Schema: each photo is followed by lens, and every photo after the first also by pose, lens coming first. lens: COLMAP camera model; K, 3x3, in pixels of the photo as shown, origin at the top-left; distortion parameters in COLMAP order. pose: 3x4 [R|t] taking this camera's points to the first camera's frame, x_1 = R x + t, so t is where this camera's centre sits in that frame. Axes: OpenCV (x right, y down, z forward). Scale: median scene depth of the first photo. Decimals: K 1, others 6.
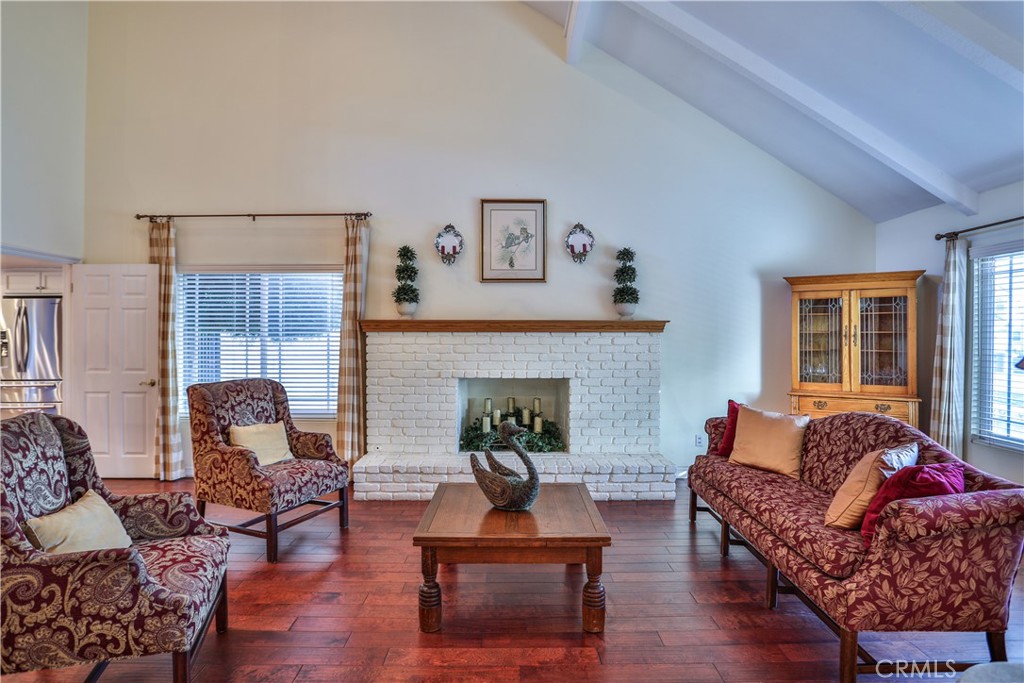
lens RADIAL K [[580.0, 0, 511.7], [0, 580.0, 344.9], [0, 0, 1]] dist [-0.031291, -0.000167]
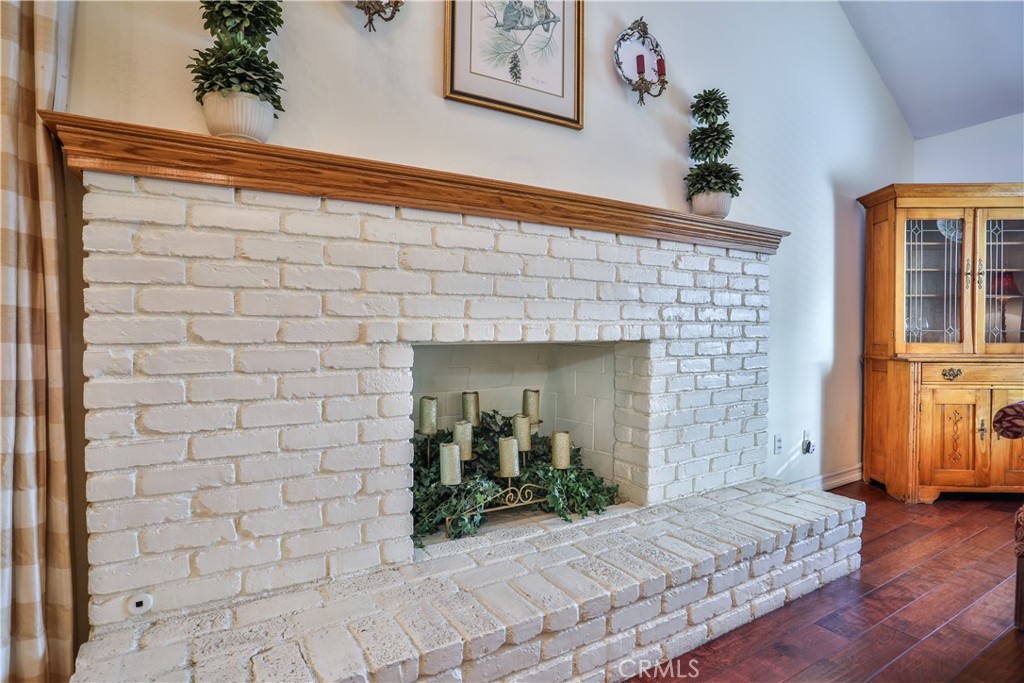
lens RADIAL K [[533.3, 0, 510.8], [0, 533.3, 333.6], [0, 0, 1]] dist [-0.058074, 0.025935]
pose [[0.860292, -0.003327, 0.509791, -0.203962], [0.001478, 0.999991, 0.004033, 0.050093], [-0.509800, -0.002716, 0.860289, 0.698421]]
